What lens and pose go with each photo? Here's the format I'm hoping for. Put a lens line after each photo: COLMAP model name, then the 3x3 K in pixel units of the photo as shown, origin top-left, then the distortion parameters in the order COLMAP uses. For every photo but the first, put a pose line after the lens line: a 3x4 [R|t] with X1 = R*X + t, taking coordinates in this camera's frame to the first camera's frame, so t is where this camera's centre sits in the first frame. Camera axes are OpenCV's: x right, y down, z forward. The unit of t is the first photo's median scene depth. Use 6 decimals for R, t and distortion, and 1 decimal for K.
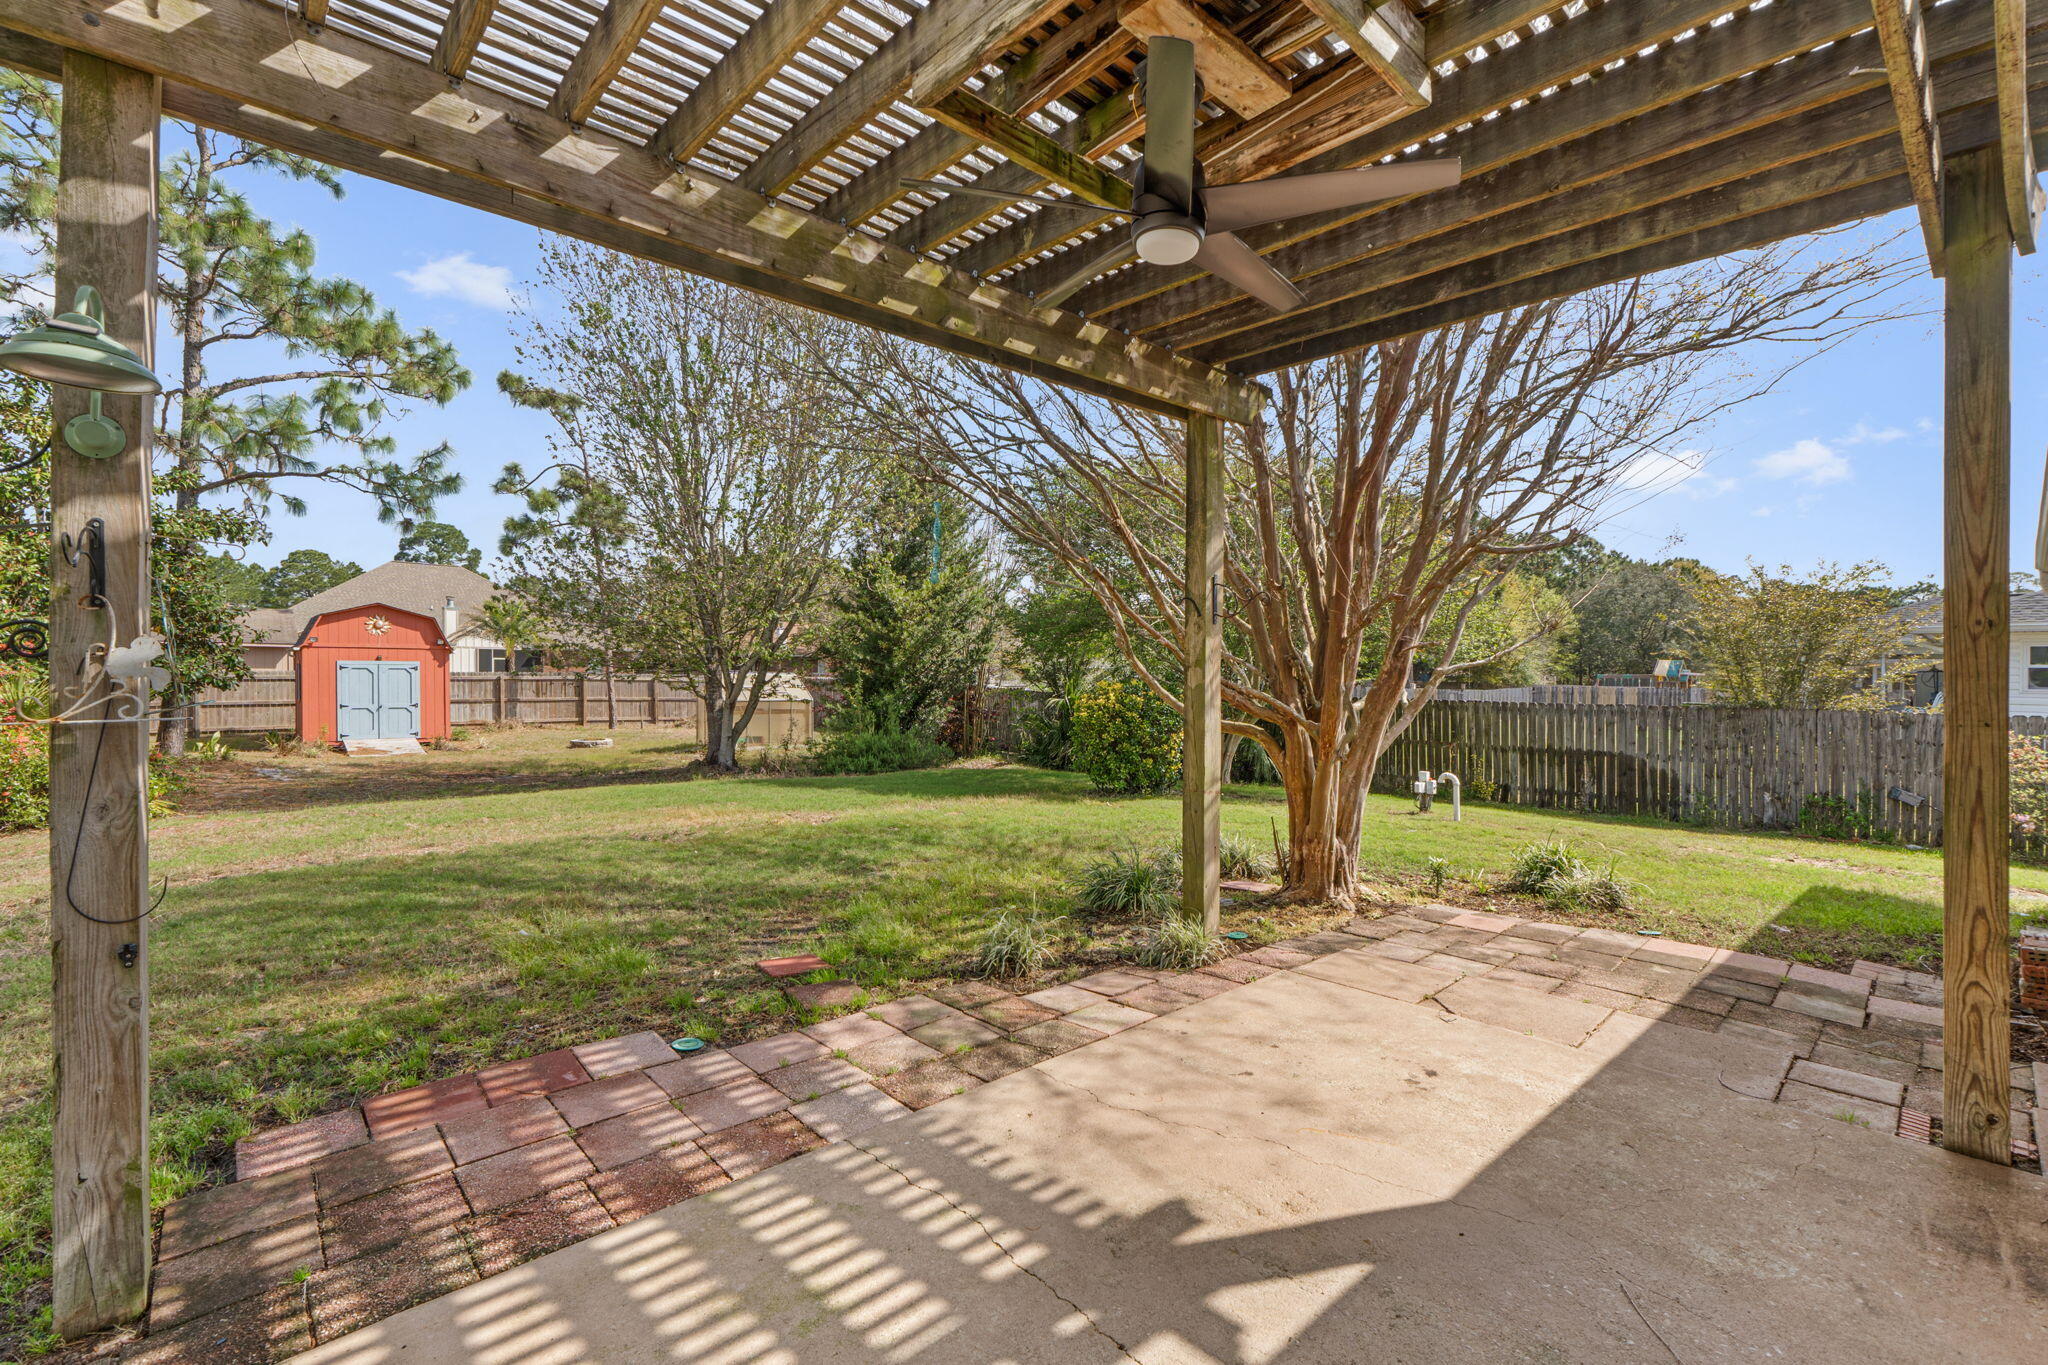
lens RADIAL K [[957.5, 0, 1060.4], [0, 957.5, 701.4], [0, 0, 1]] dist [0.001170, -0.000798]
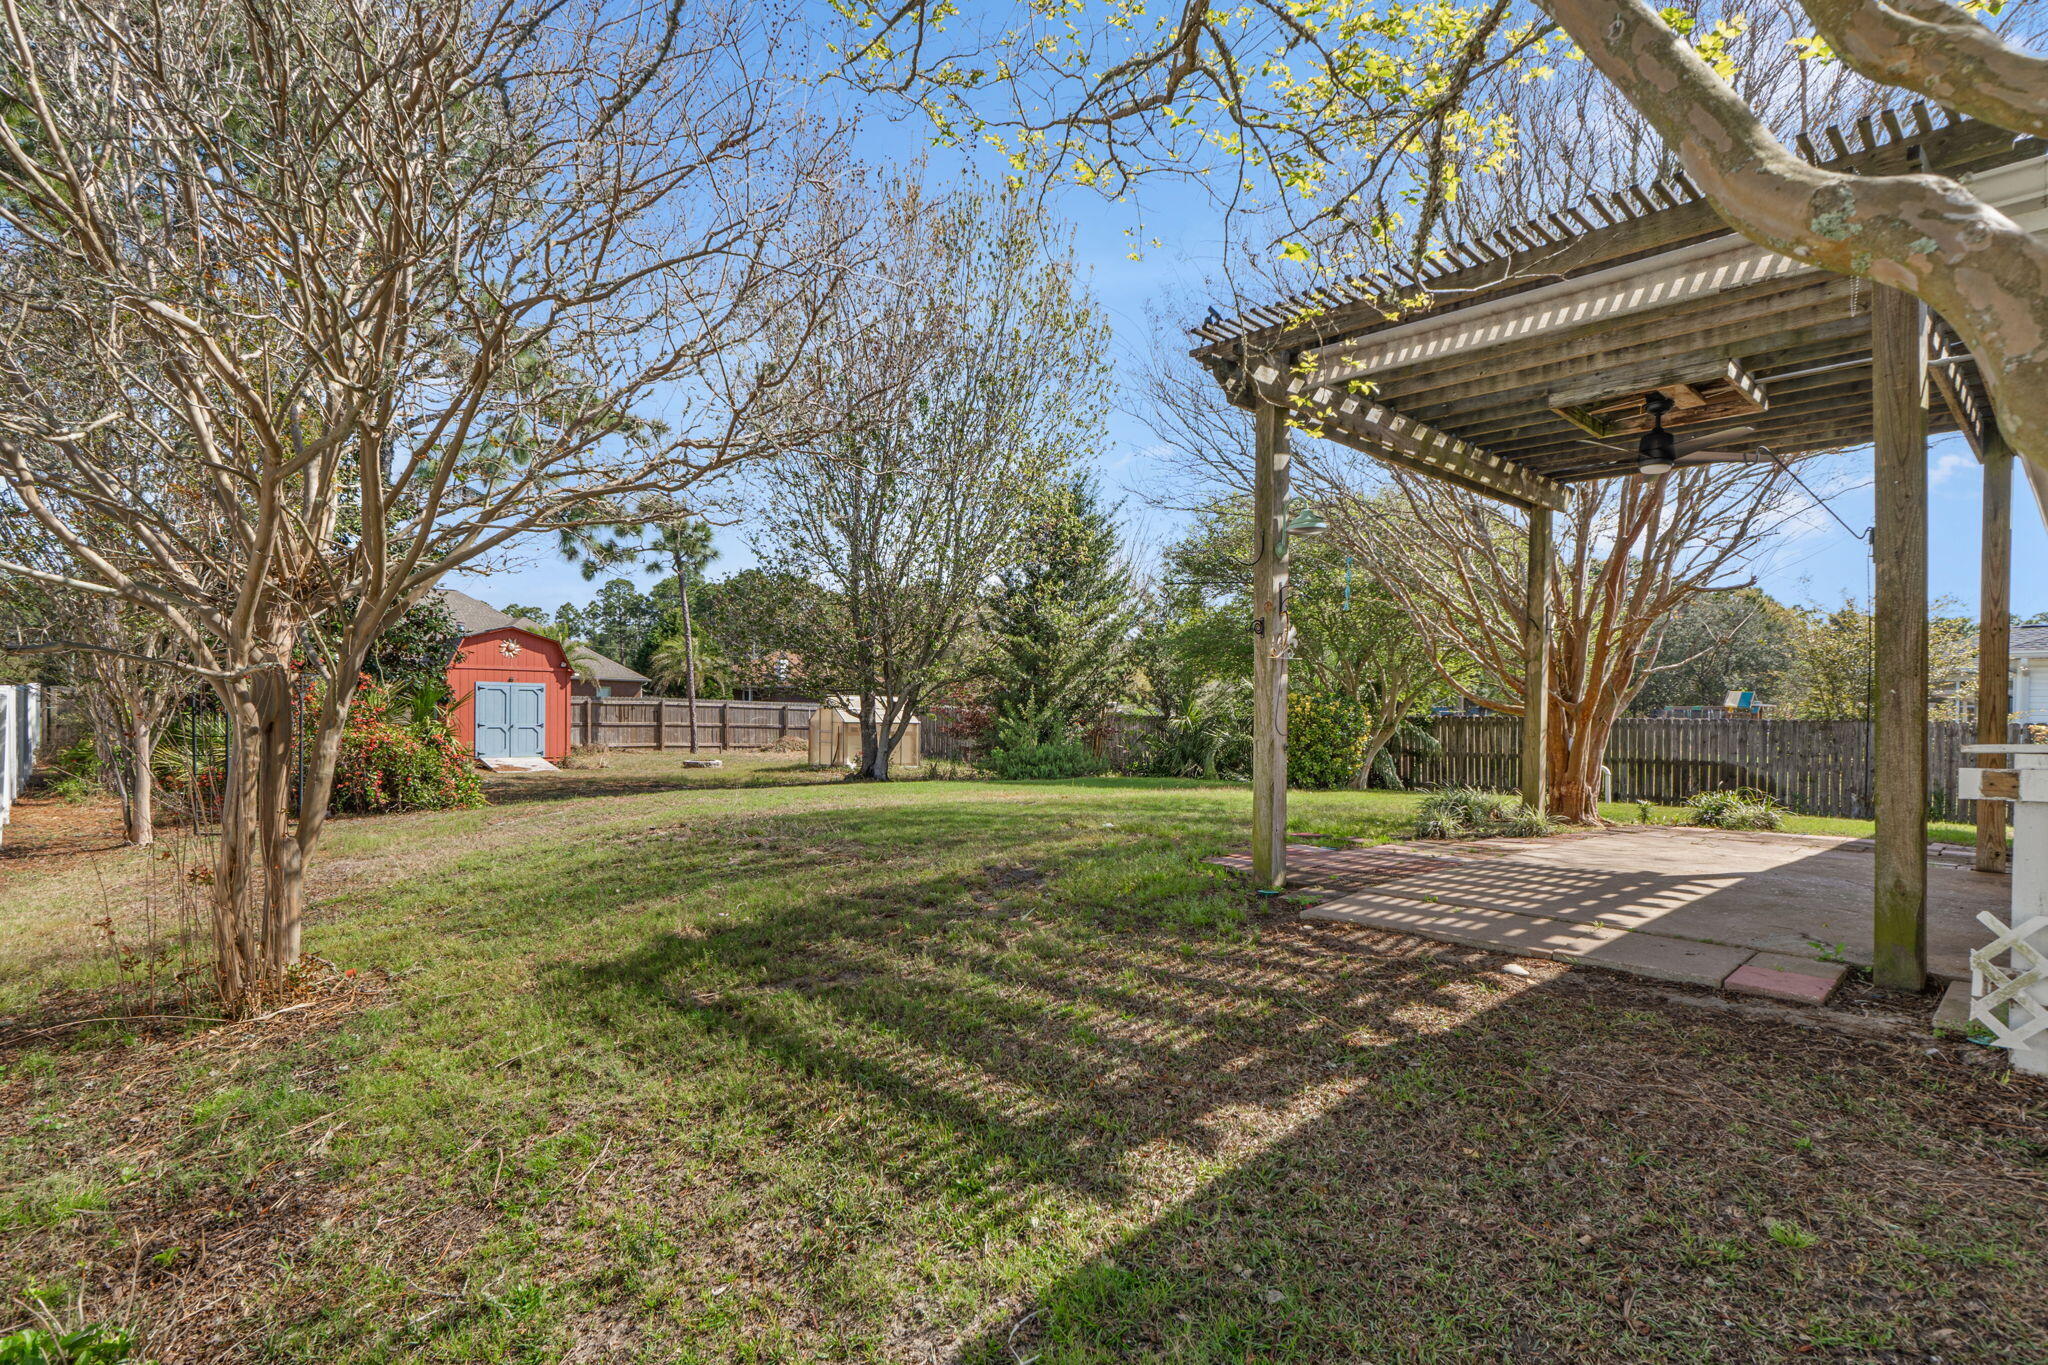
lens RADIAL K [[1090.3, 0, 1025.2], [0, 1090.3, 750.3], [0, 0, 1]] dist [0.000448, 0.000081]
pose [[0.999990, 0.003811, 0.002161, -0.152710], [-0.003820, 0.999983, 0.004369, 0.023478], [-0.002145, -0.004377, 0.999988, -0.180424]]
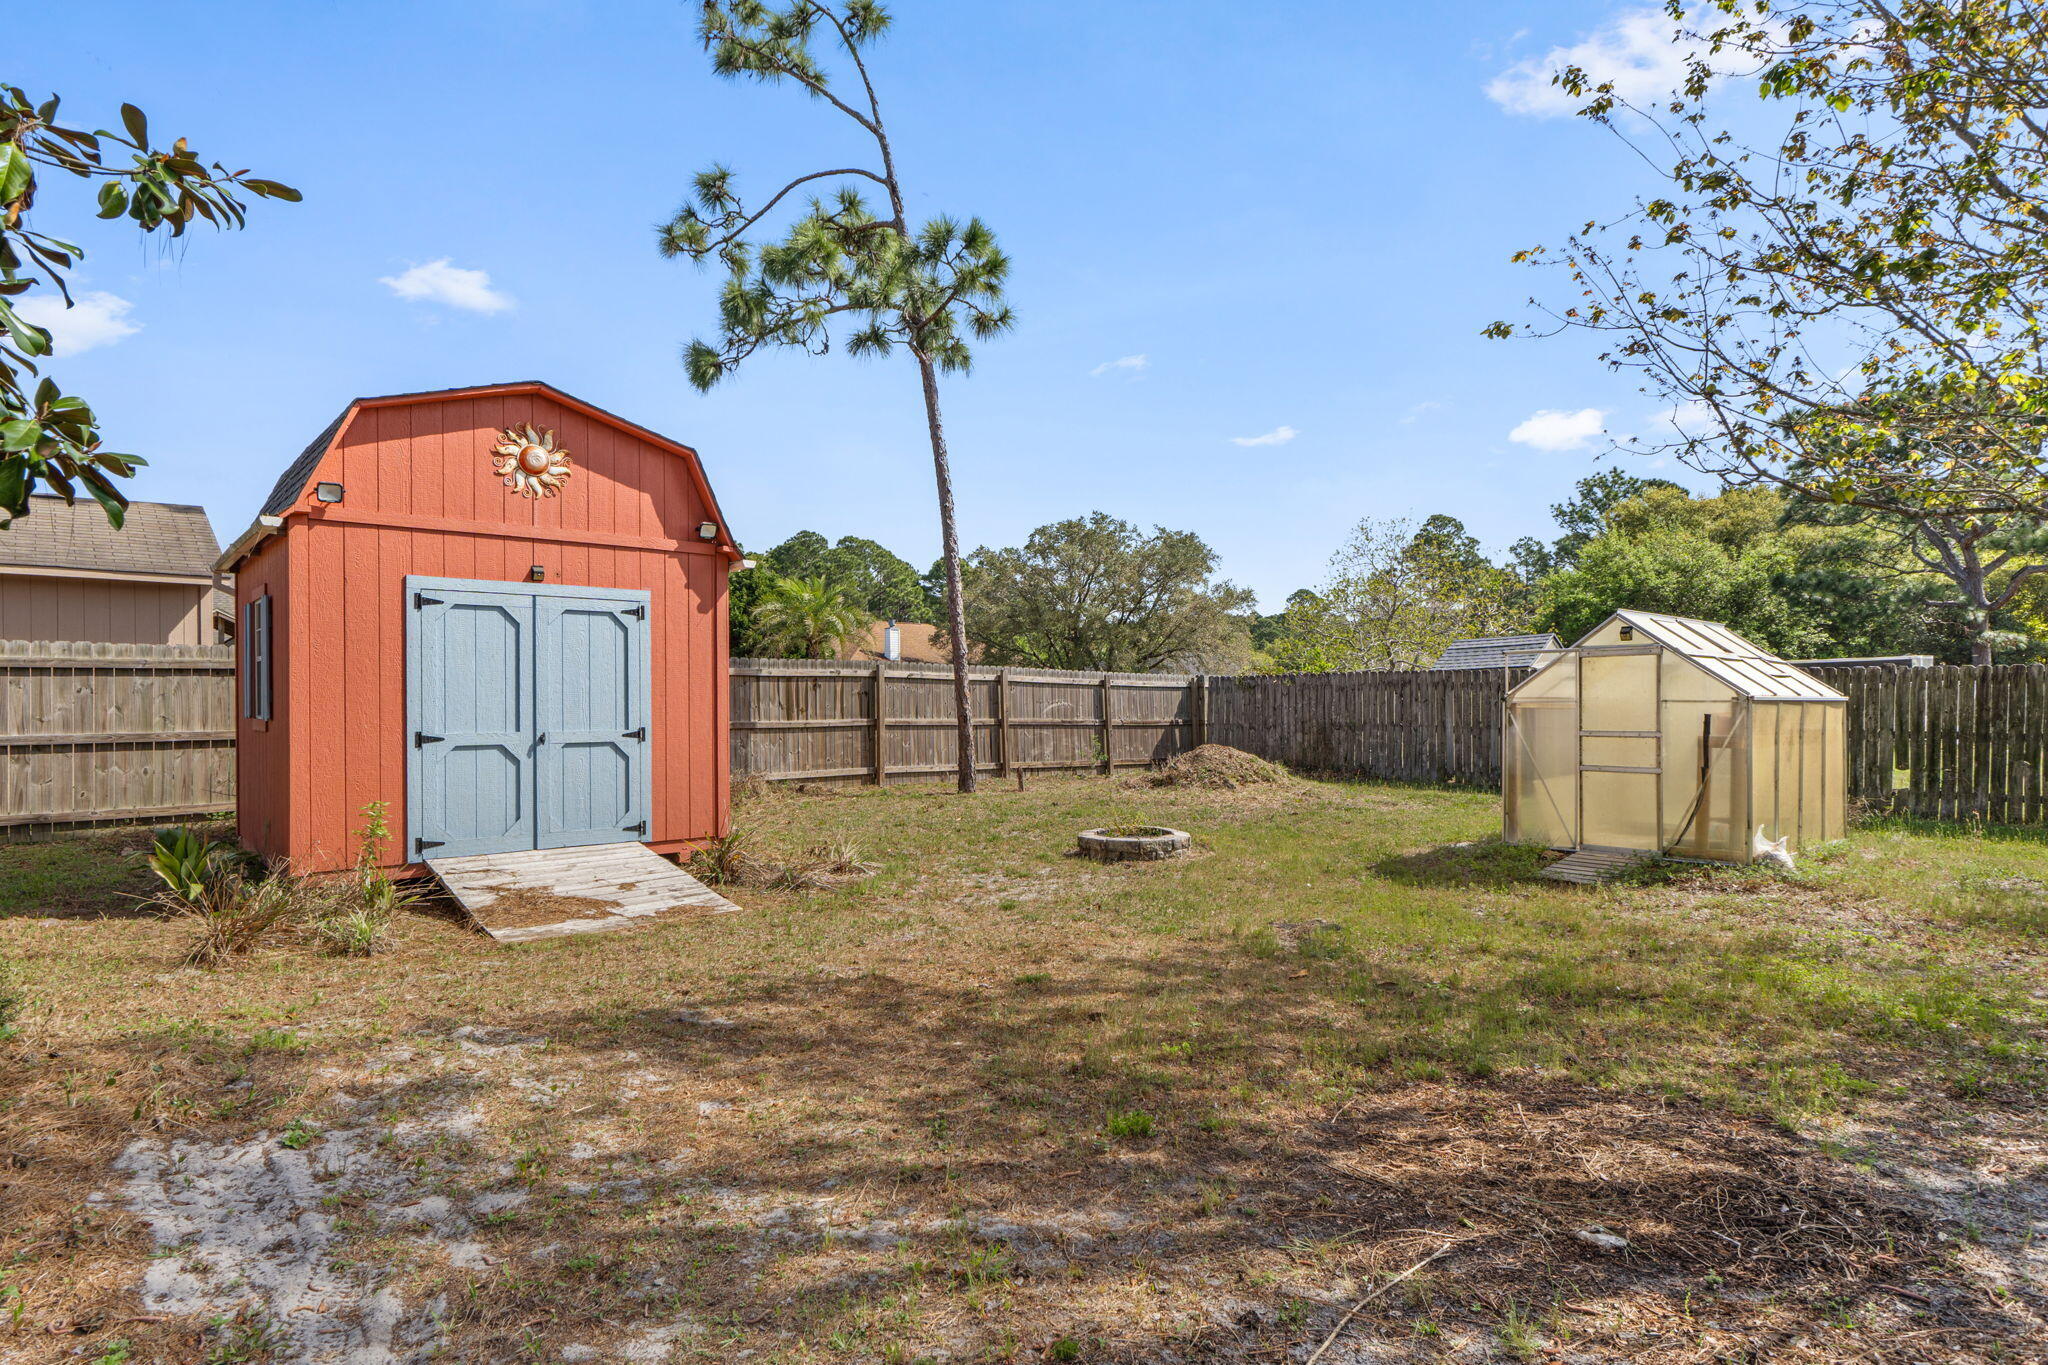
lens RADIAL K [[1090.3, 0, 1021.8], [0, 1090.3, 717.6], [0, 0, 1]] dist [0.000448, 0.000081]
pose [[0.999833, -0.017993, 0.003039, -0.553860], [0.018051, 0.999632, -0.020240, 0.007837], [-0.002673, 0.020292, 0.999791, 0.655026]]
